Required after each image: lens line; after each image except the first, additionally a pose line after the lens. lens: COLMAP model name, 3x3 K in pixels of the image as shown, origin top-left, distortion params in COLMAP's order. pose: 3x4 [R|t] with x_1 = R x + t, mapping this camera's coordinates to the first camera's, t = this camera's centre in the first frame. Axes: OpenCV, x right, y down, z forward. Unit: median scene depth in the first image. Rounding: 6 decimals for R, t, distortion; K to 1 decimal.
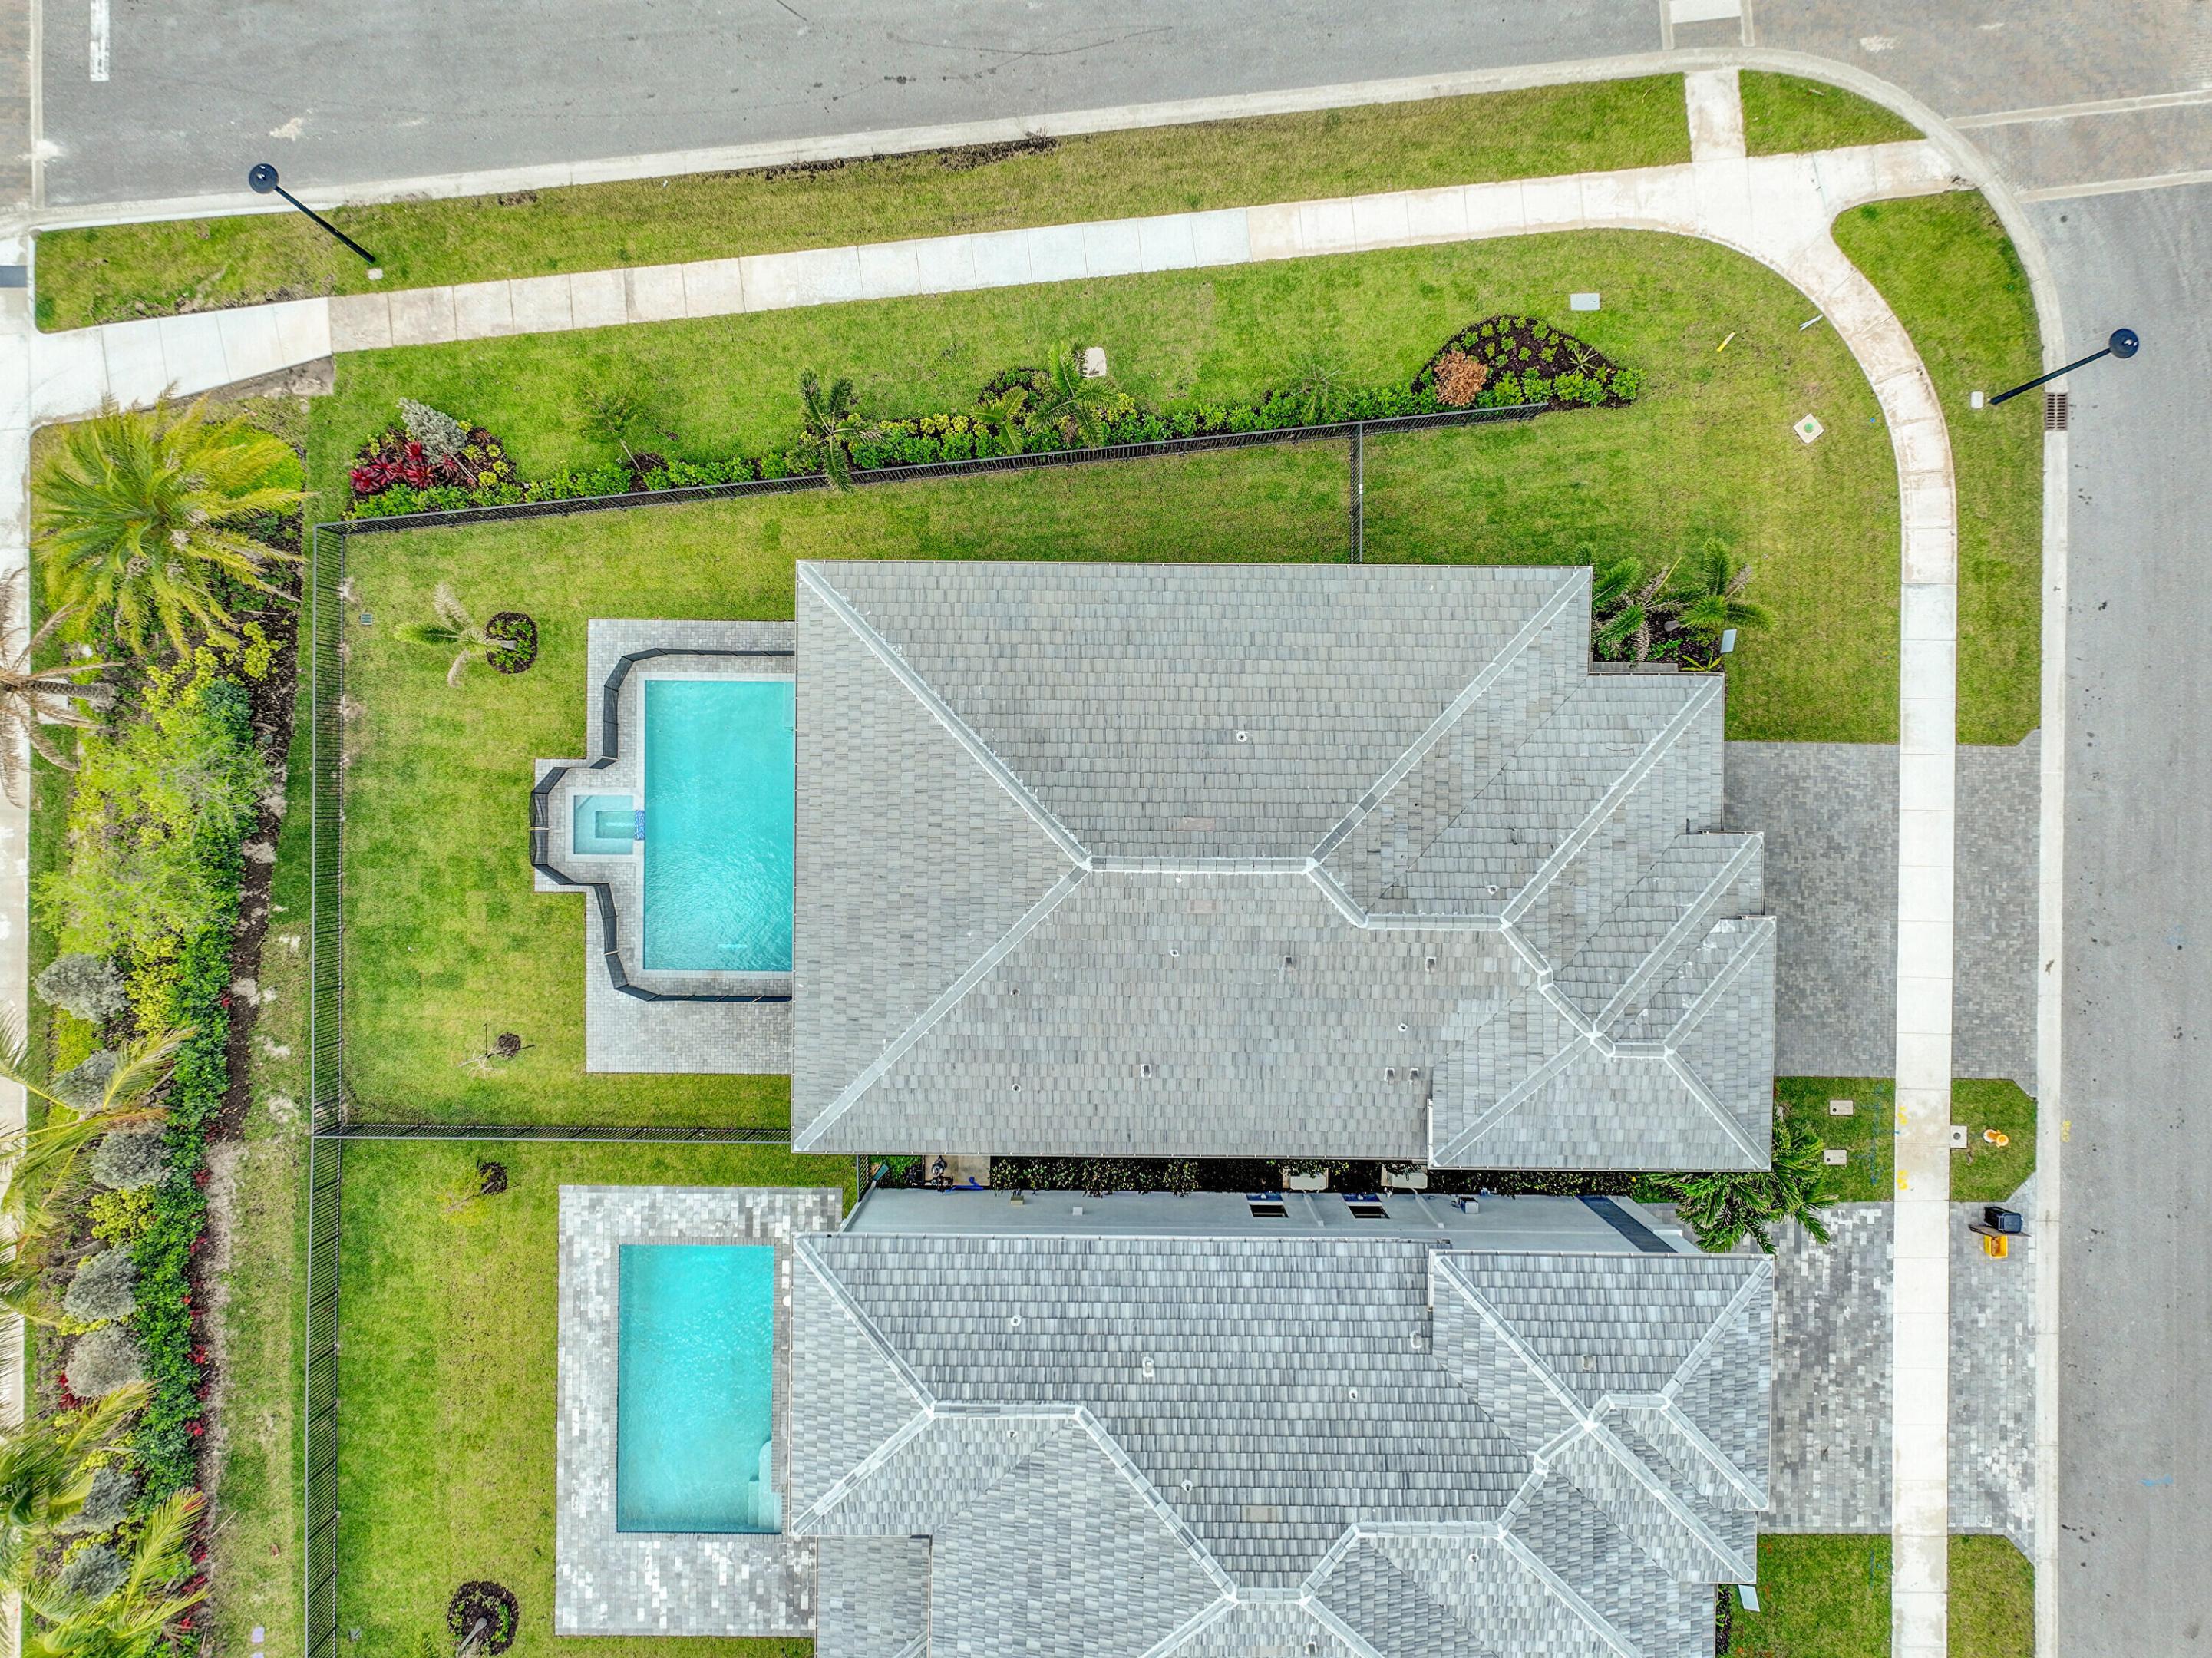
lens RADIAL K [[1552.0, 0, 1106.0], [0, 1552.0, 829.0], [0, 0, 1]] dist [-0.000313, 0.014921]
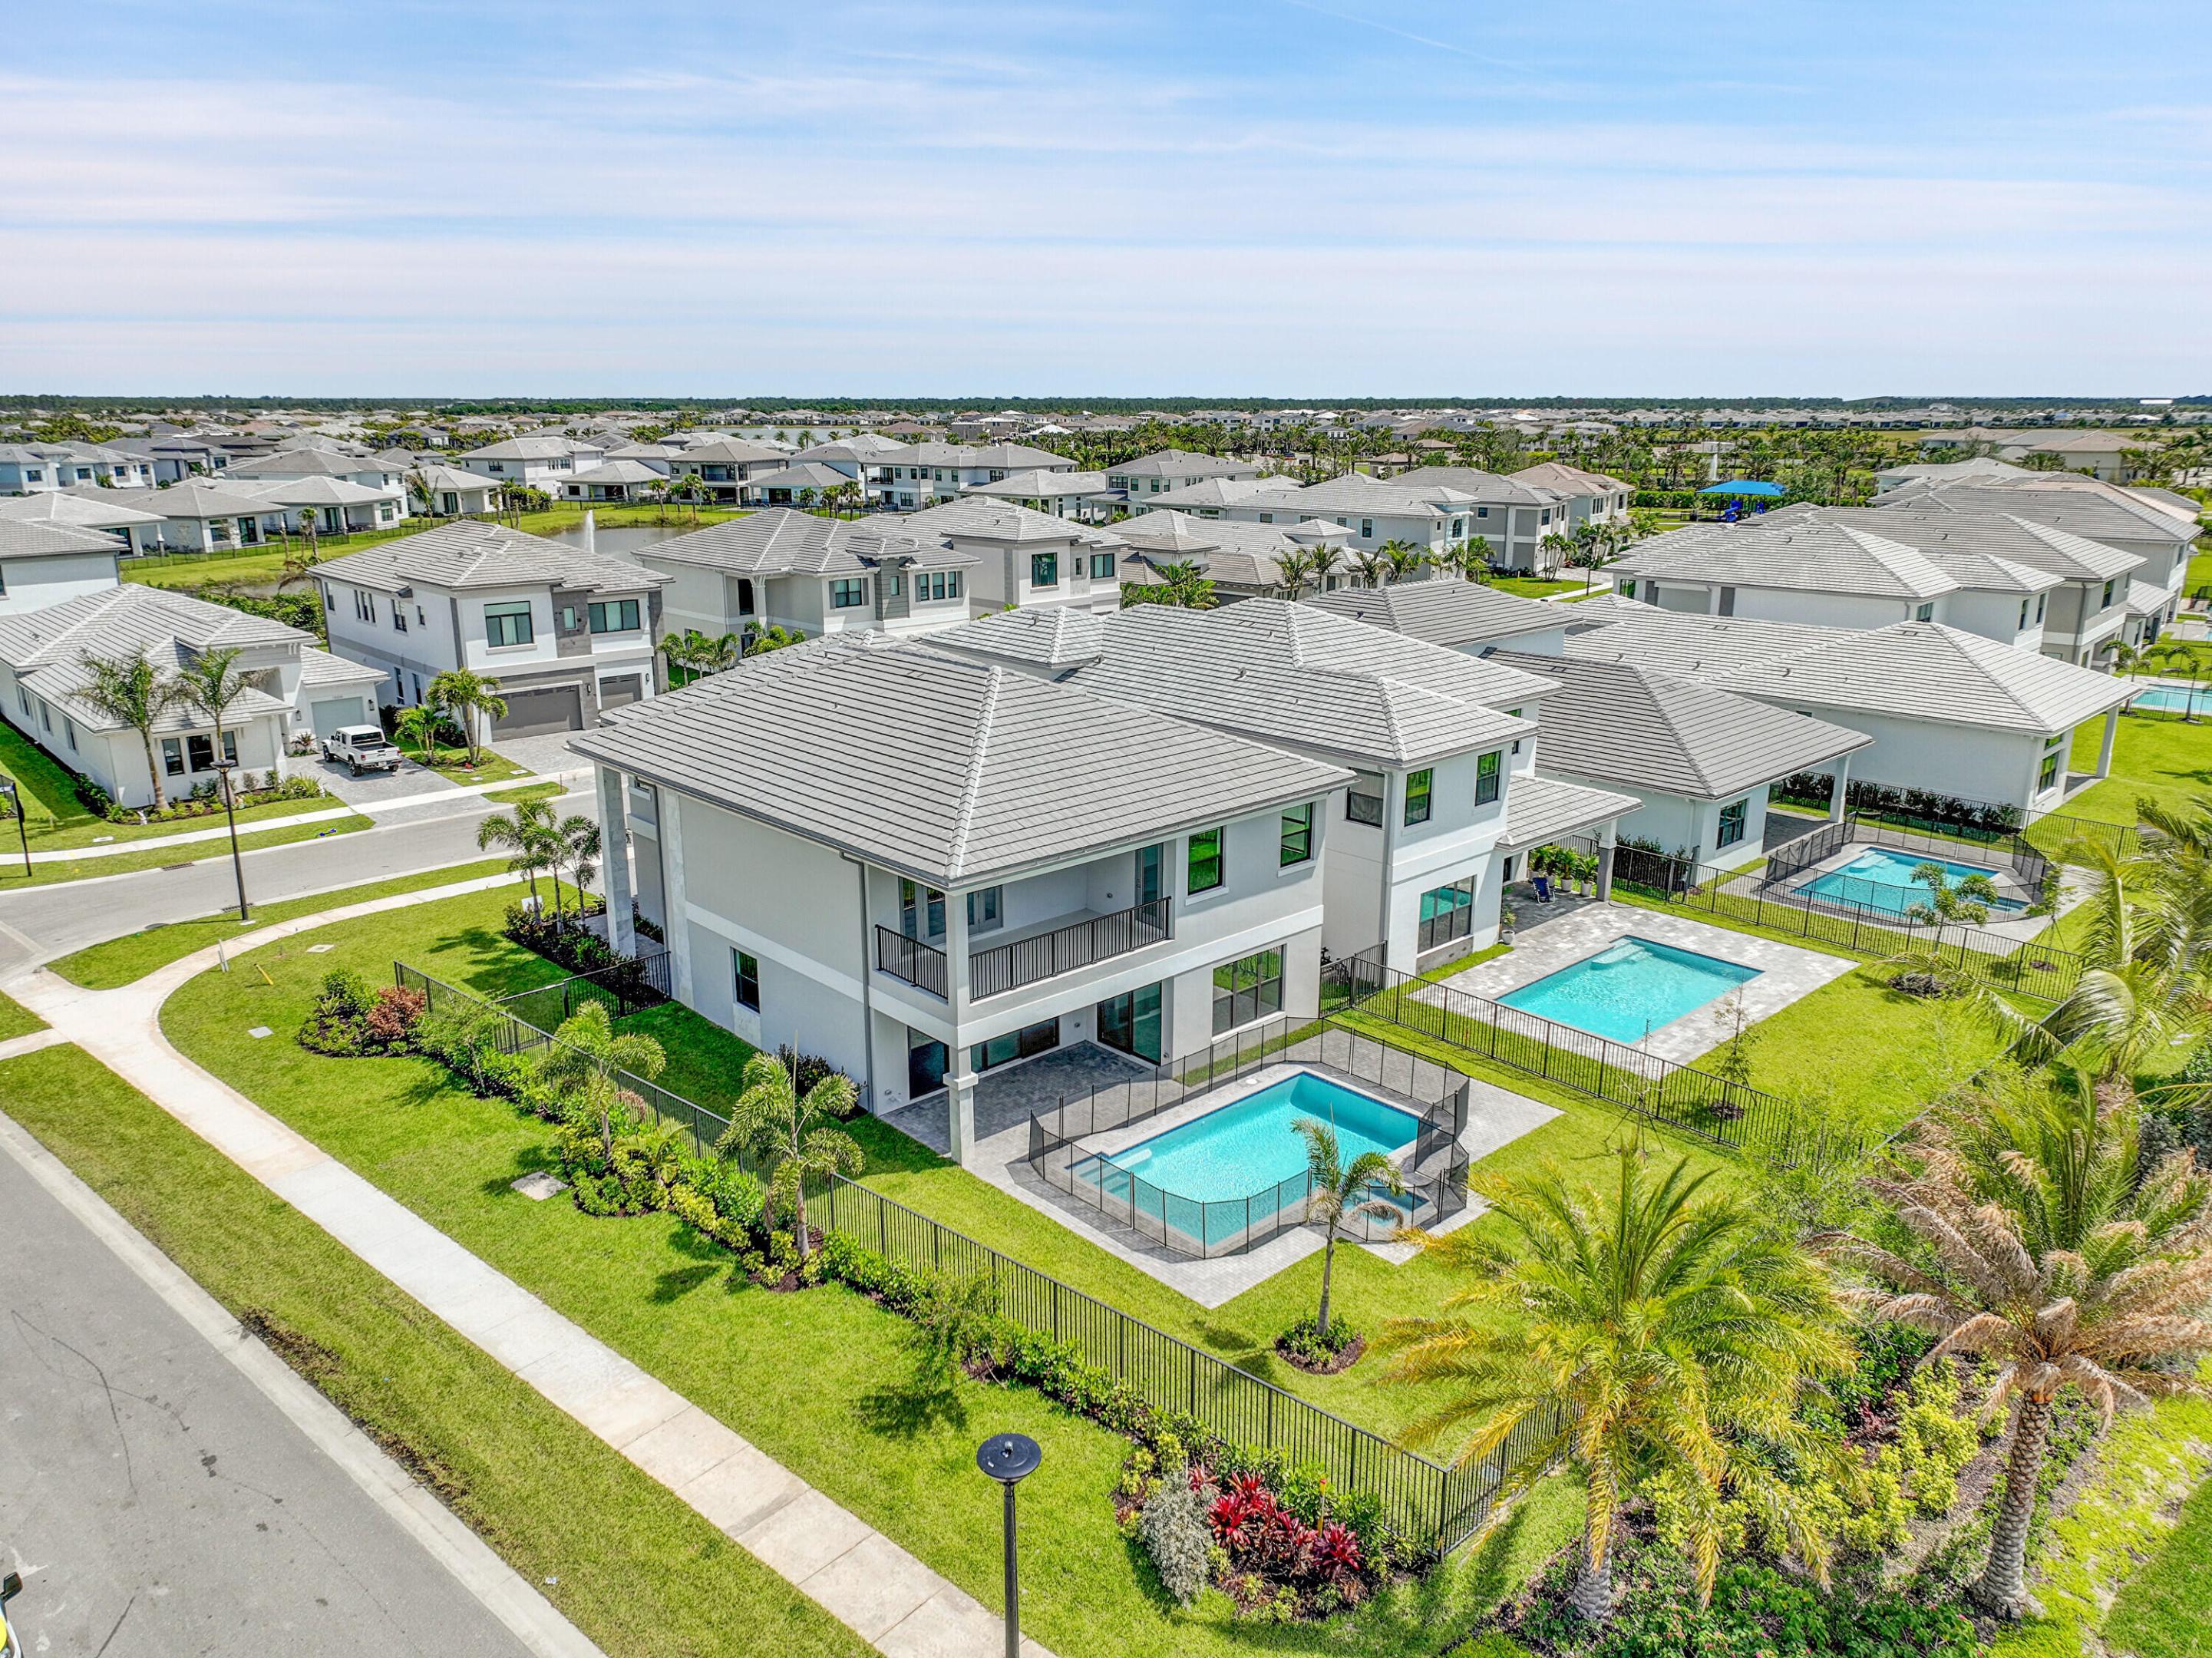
lens RADIAL K [[1552.0, 0, 1106.0], [0, 1552.0, 829.0], [0, 0, 1]] dist [-0.000313, 0.014921]
pose [[-0.688273, -0.194349, 0.698933, -0.737446], [0.725428, -0.192081, 0.660953, -0.579788], [0.005796, 0.961942, 0.273191, 0.604141]]
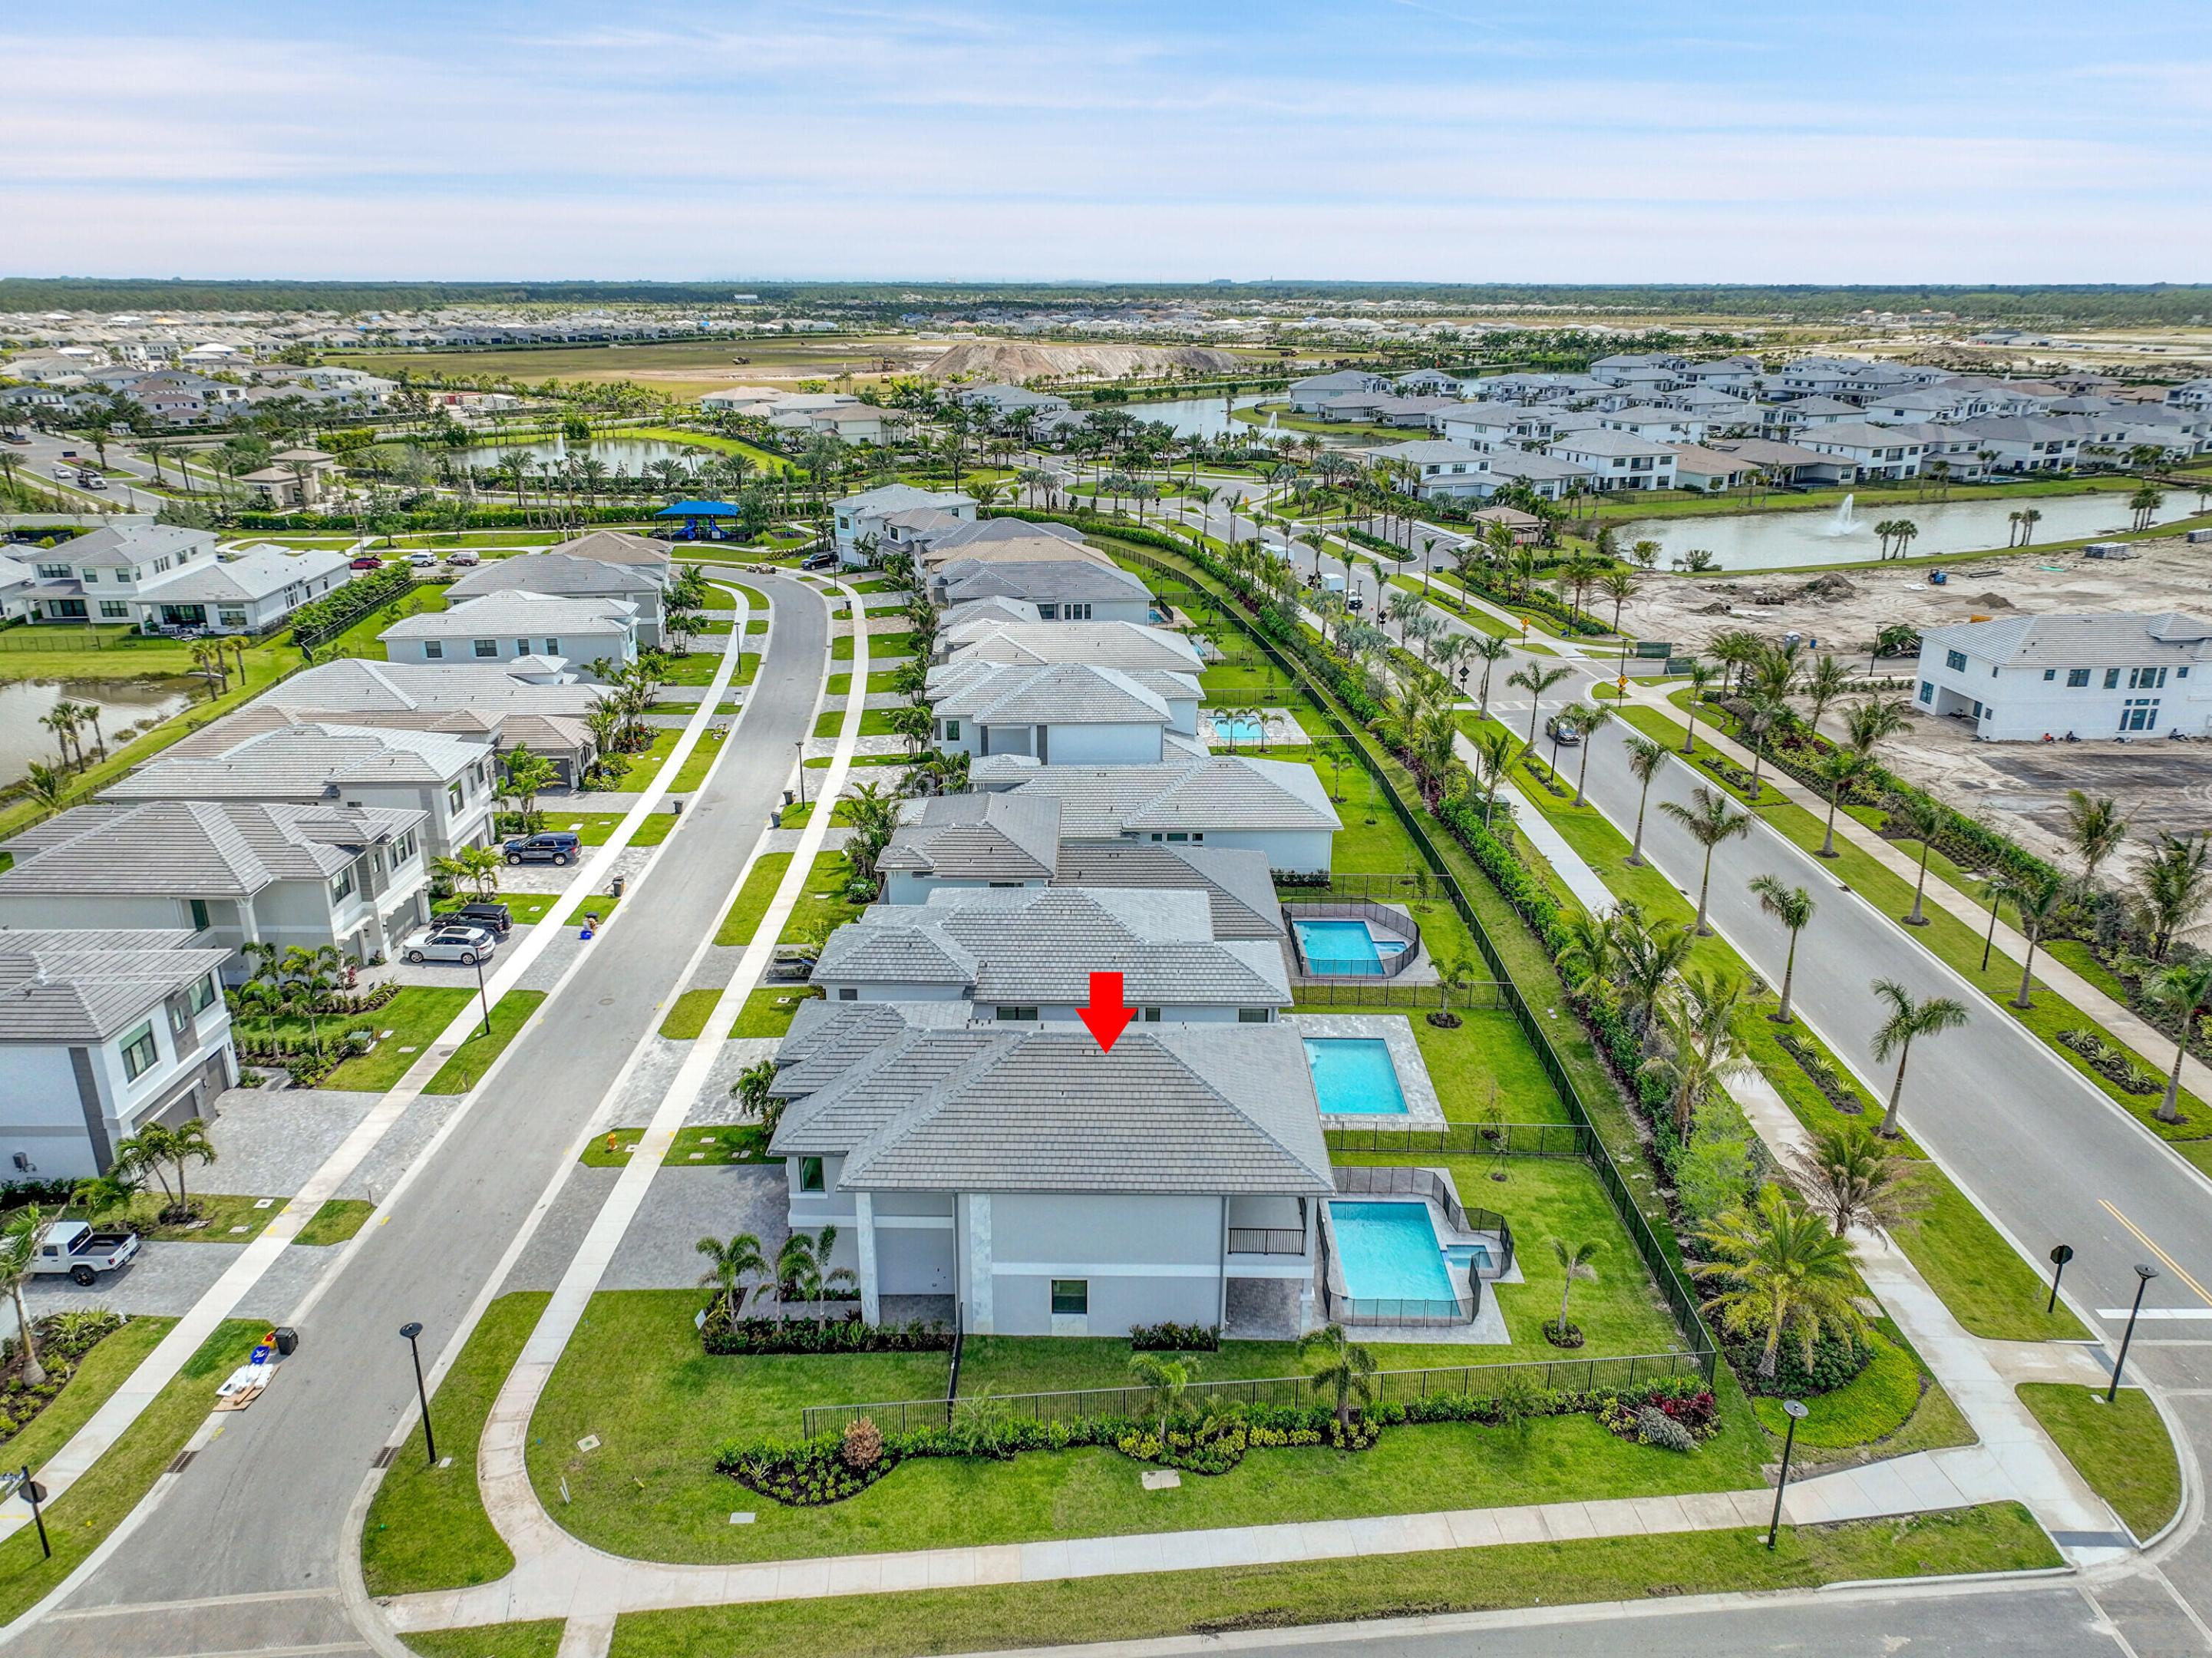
lens RADIAL K [[1552.0, 0, 1106.0], [0, 1552.0, 829.0], [0, 0, 1]] dist [-0.000313, 0.014921]
pose [[-0.999985, -0.004106, 0.003620, 0.026293], [0.004808, -0.342871, 0.939370, -1.278392], [-0.002616, 0.939373, 0.342886, 0.091305]]
